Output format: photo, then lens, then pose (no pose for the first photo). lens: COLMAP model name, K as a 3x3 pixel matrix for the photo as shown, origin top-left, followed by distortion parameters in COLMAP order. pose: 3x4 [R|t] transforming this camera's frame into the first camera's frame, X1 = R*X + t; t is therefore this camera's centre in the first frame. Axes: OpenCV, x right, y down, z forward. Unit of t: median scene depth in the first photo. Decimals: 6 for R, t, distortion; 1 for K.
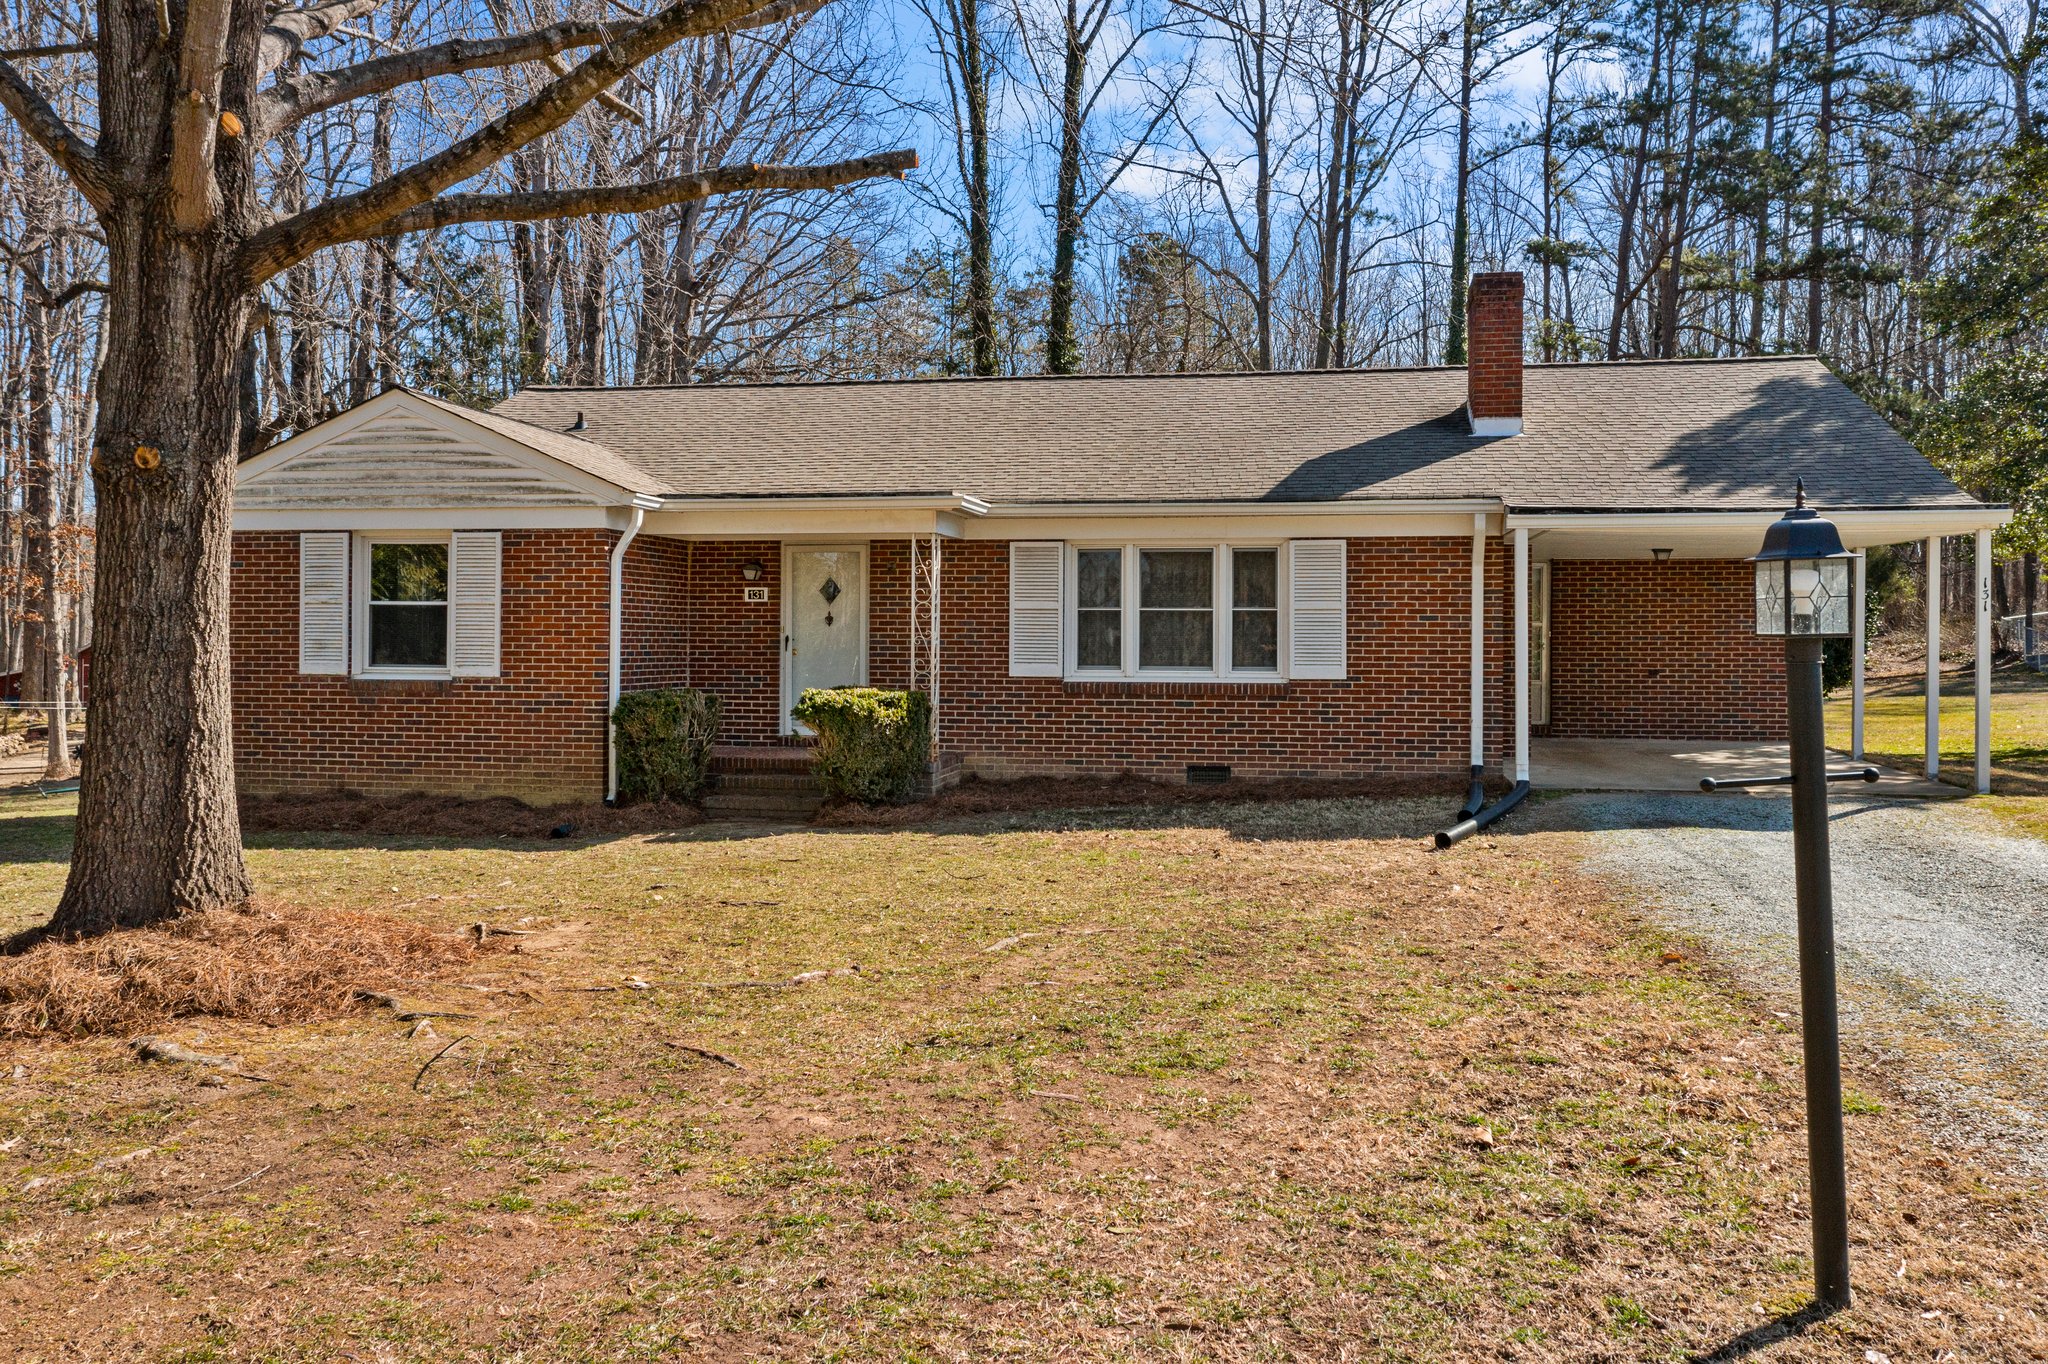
lens RADIAL K [[1668.2, 0, 1034.6], [0, 1668.2, 625.1], [0, 0, 1]] dist [-0.002278, 0.007279]
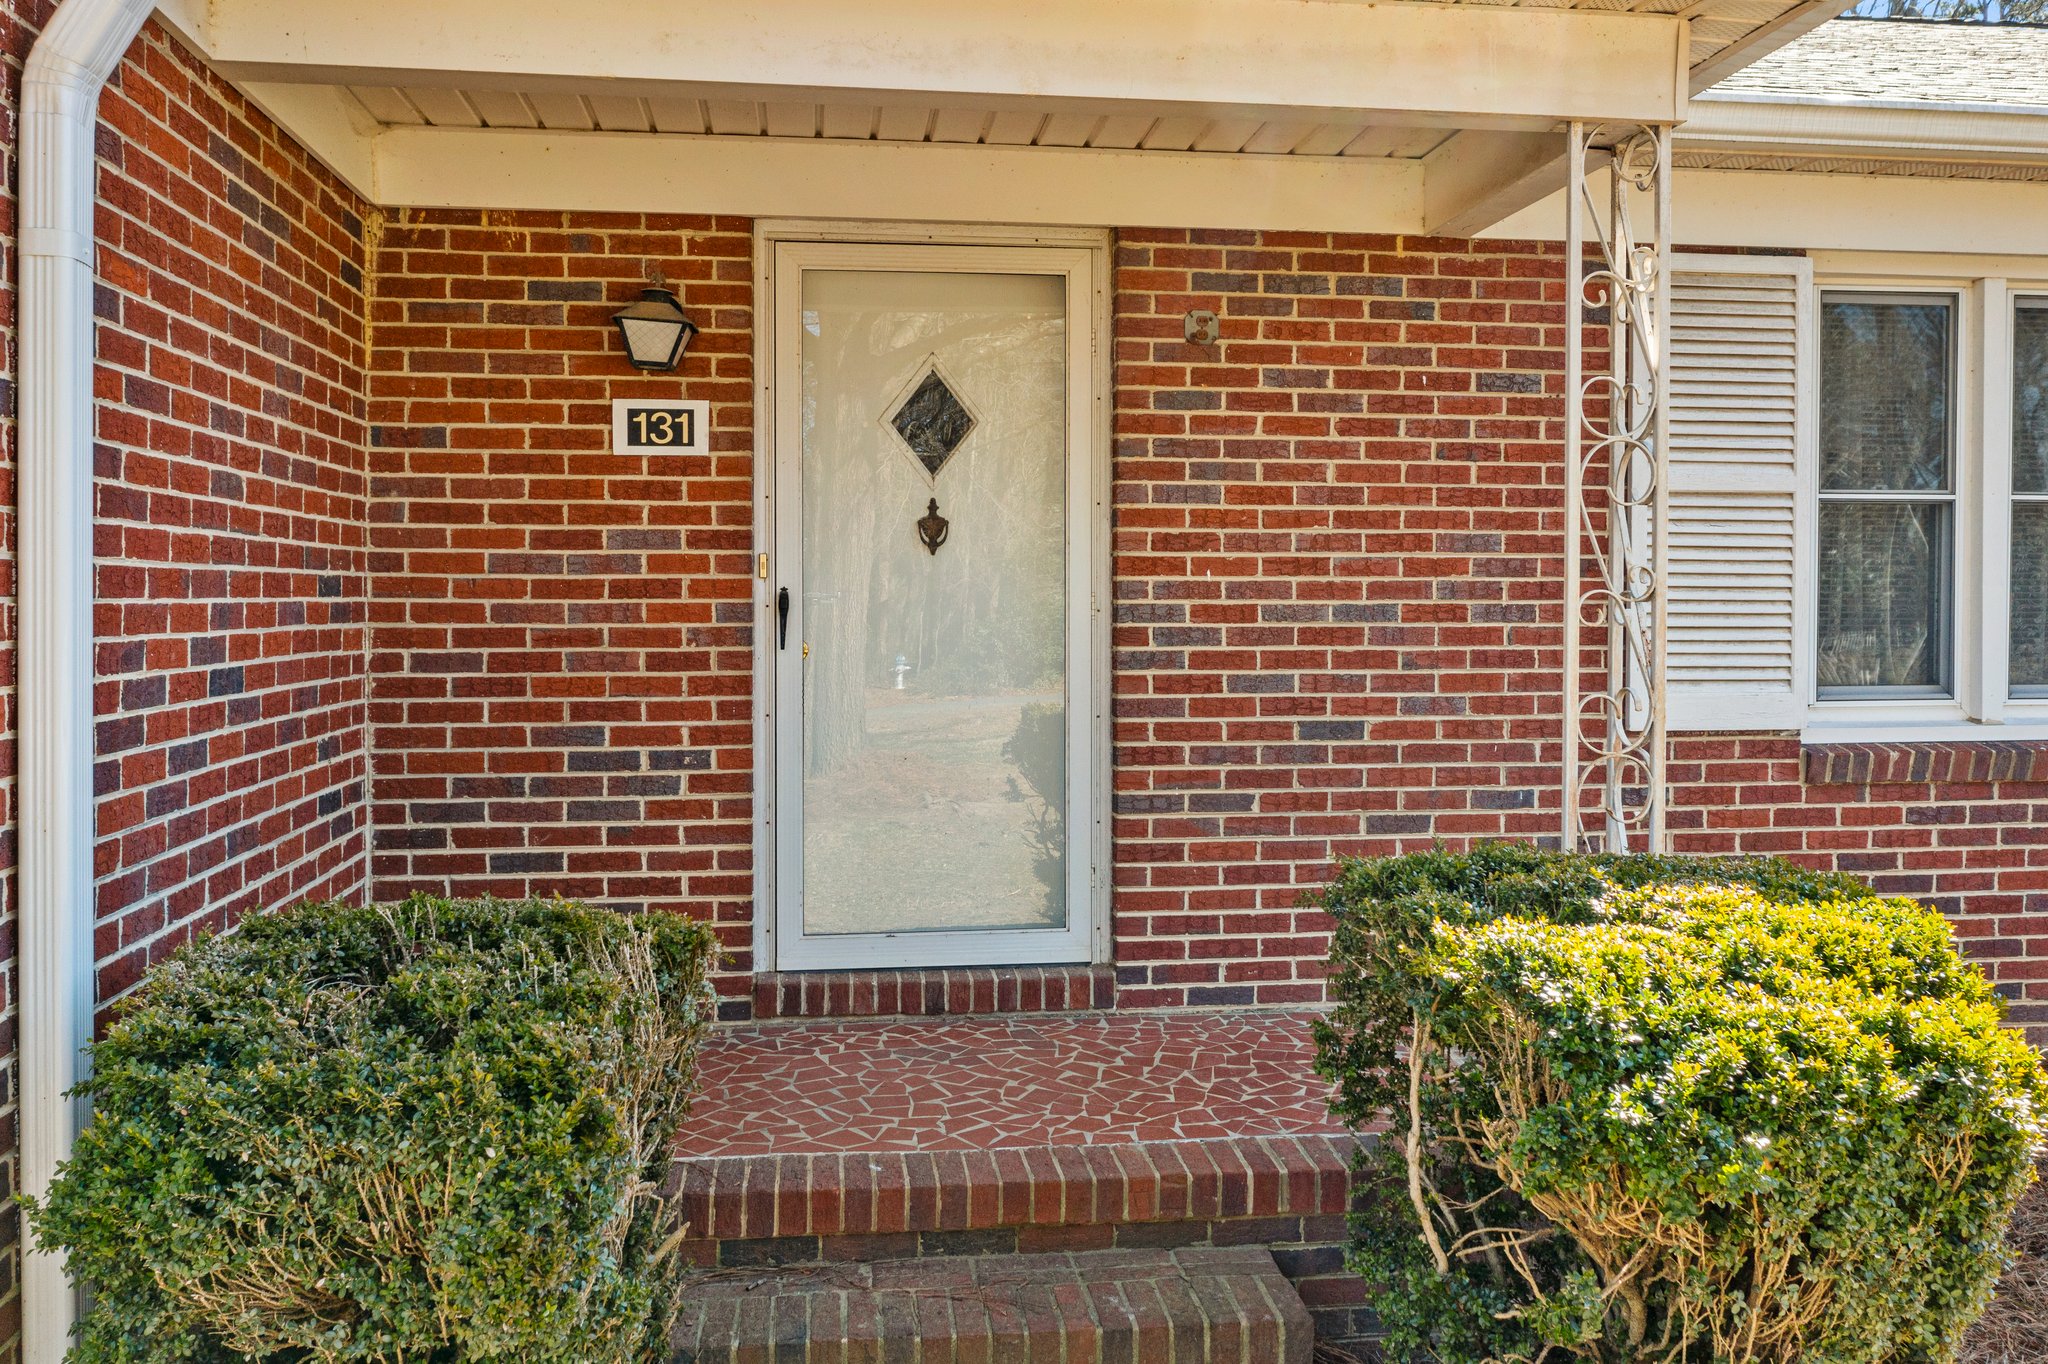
lens RADIAL K [[1668.2, 0, 1040.4], [0, 1668.2, 612.3], [0, 0, 1]] dist [-0.002278, 0.007279]
pose [[0.950962, -0.008095, 0.309202, -0.203525], [0.001833, 0.999787, 0.020537, 0.004993], [-0.309303, -0.018963, 0.950774, 0.792056]]
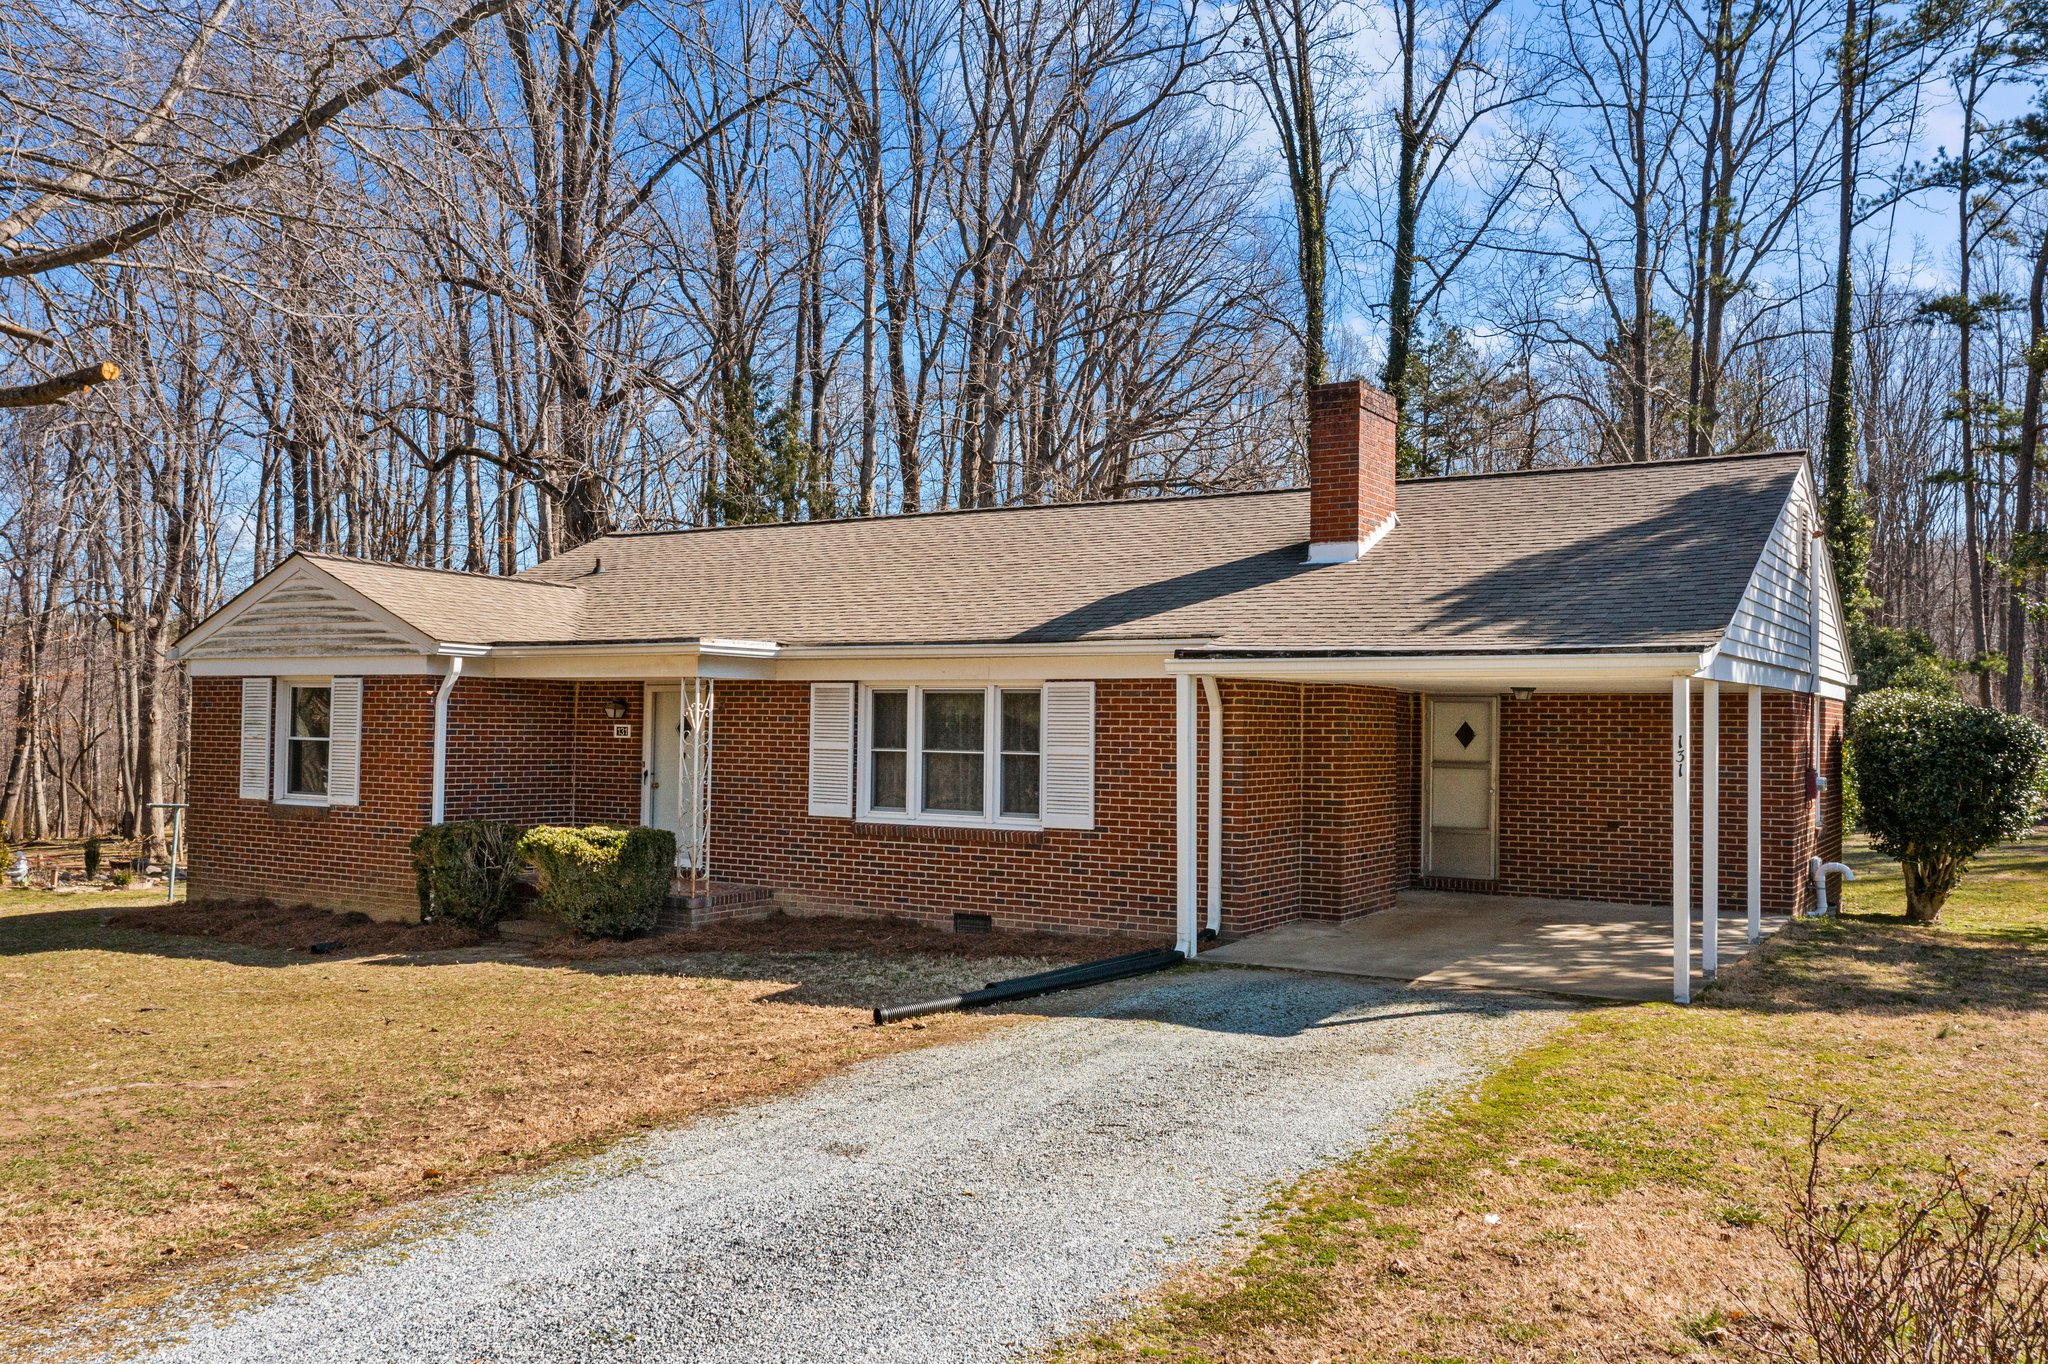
lens RADIAL K [[1668.2, 0, 1024.9], [0, 1668.2, 676.0], [0, 0, 1]] dist [-0.002278, 0.007279]
pose [[0.929708, -0.002894, -0.368287, 0.498350], [-0.007540, 0.999610, -0.026888, -0.028718], [0.368222, 0.027775, 0.929323, 0.107276]]
